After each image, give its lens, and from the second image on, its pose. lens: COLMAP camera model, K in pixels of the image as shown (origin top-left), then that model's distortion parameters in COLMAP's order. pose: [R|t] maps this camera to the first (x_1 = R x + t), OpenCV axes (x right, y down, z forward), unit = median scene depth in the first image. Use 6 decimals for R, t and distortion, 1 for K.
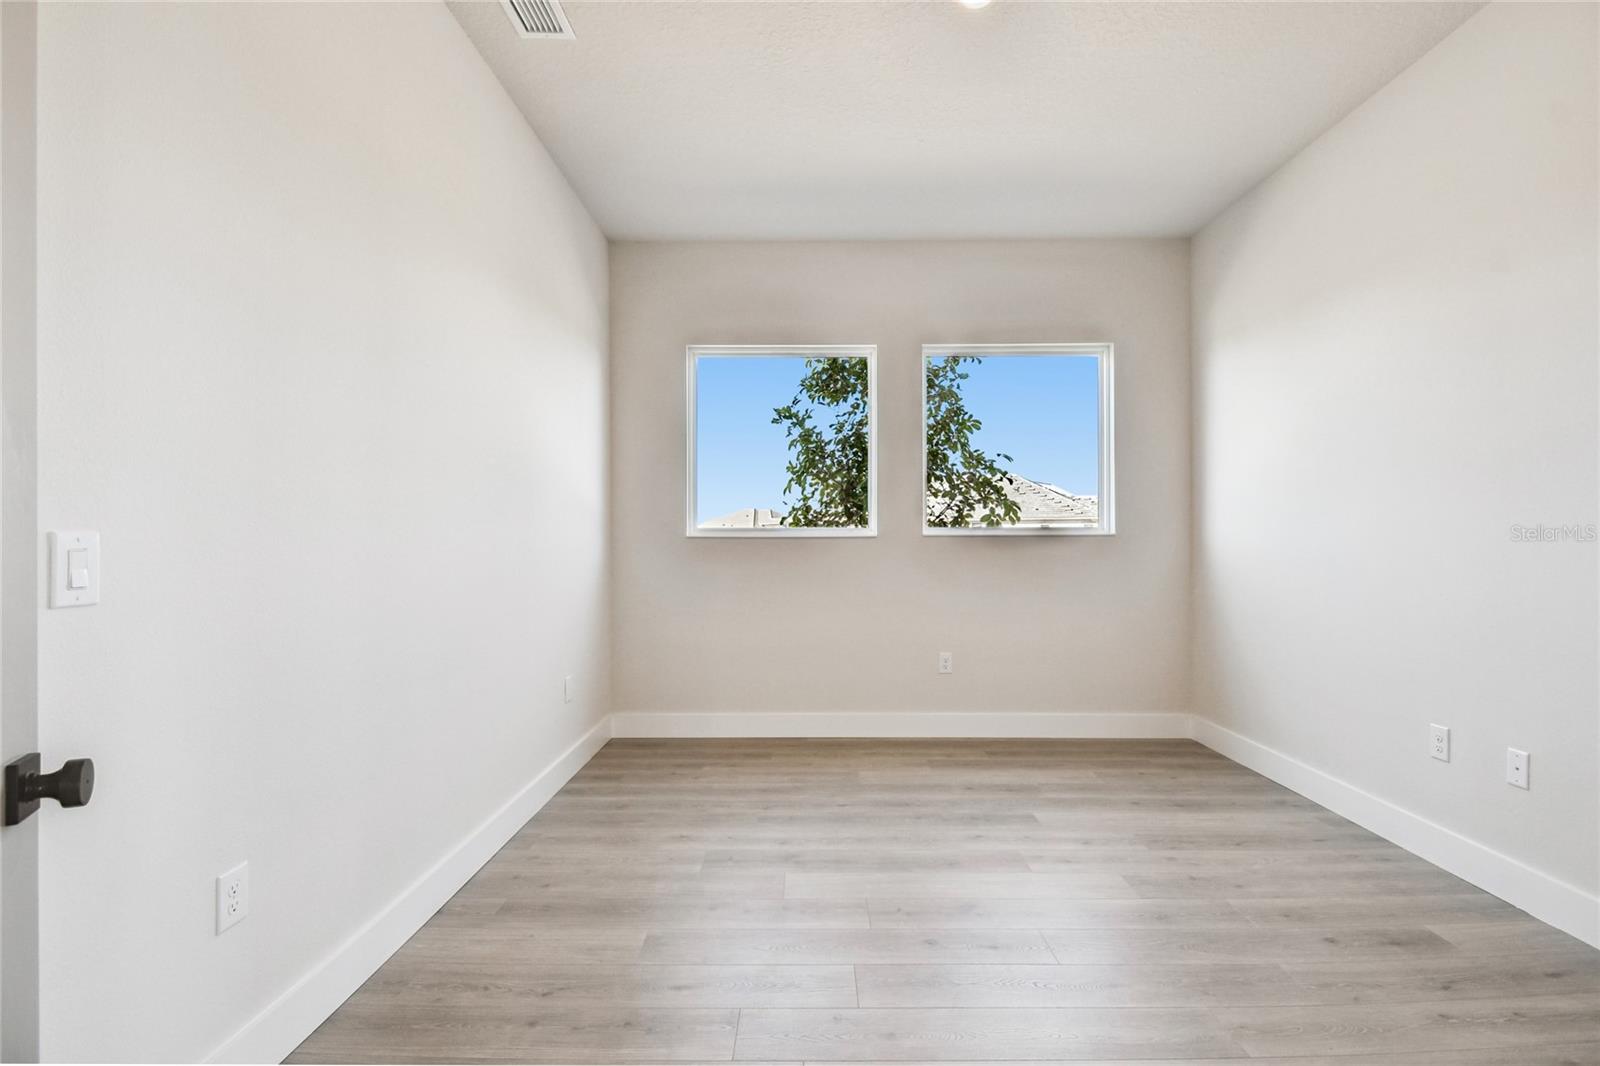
lens RADIAL K [[714.4, 0, 800.1], [0, 714.4, 538.4], [0, 0, 1]] dist [-0.015960, -0.003154]
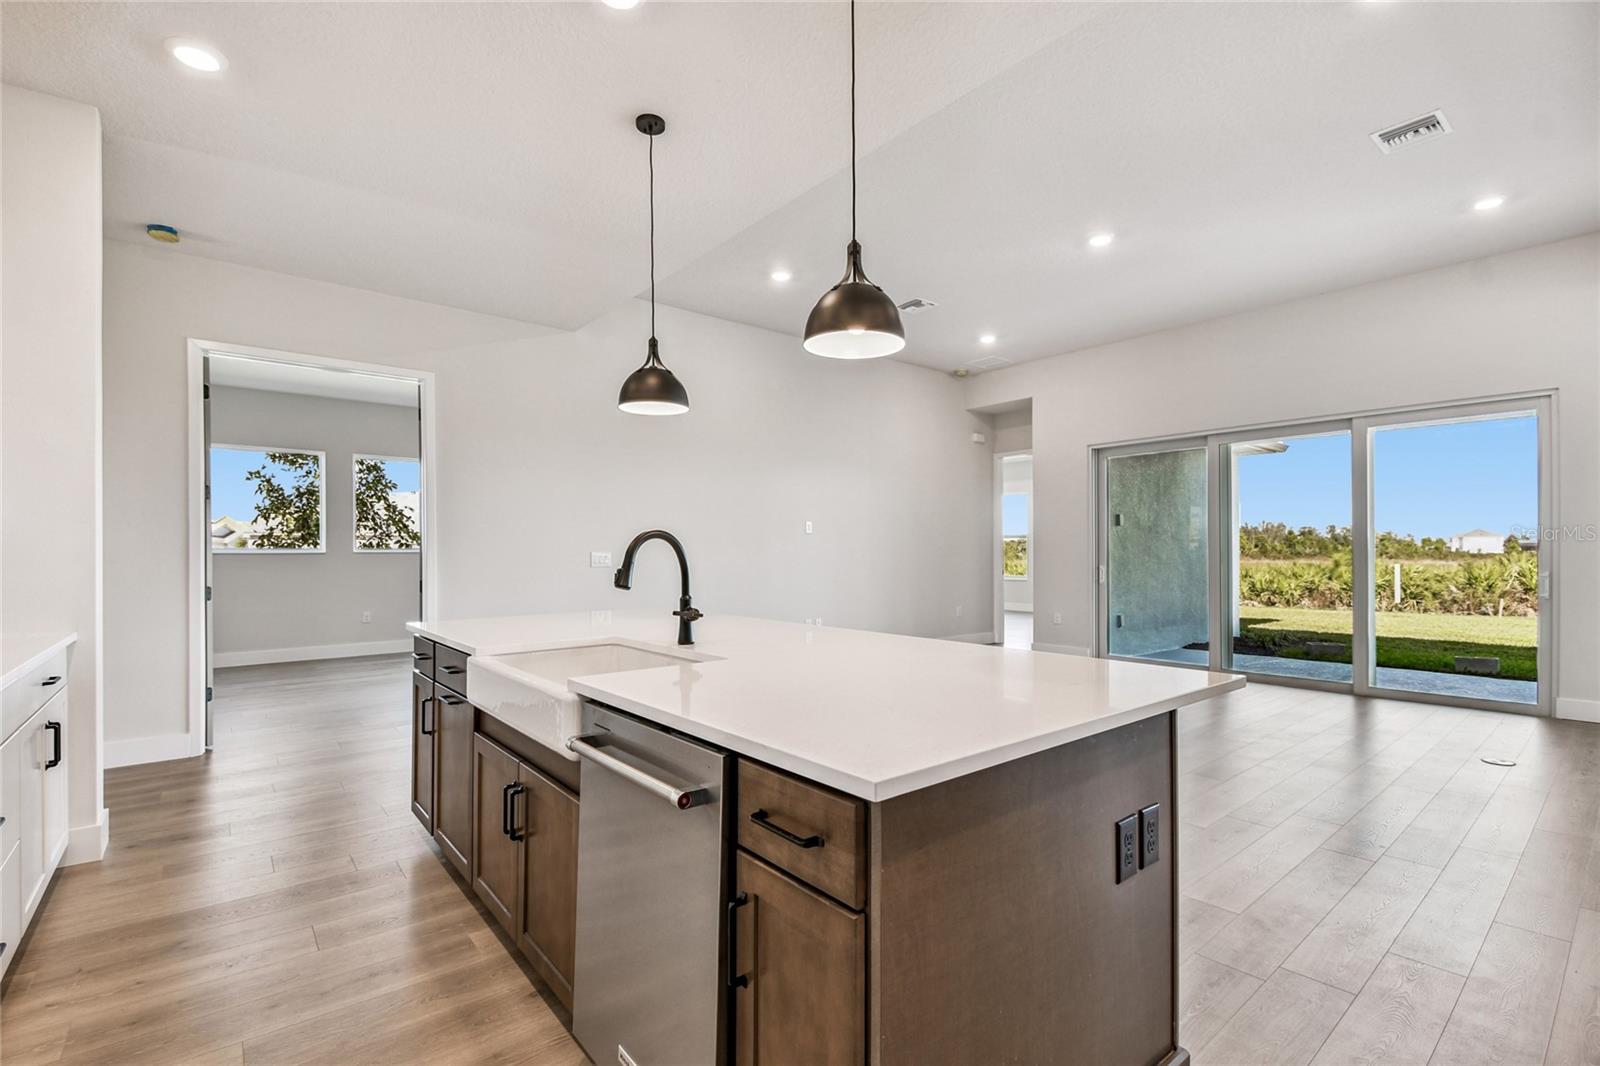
lens RADIAL K [[714.4, 0, 772.0], [0, 714.4, 560.5], [0, 0, 1]] dist [-0.015960, -0.003154]
pose [[0.787163, -0.012132, 0.616625, -0.086496], [0.005963, 0.999909, 0.012061, -0.000507], [-0.616716, -0.005817, 0.787164, -0.880064]]
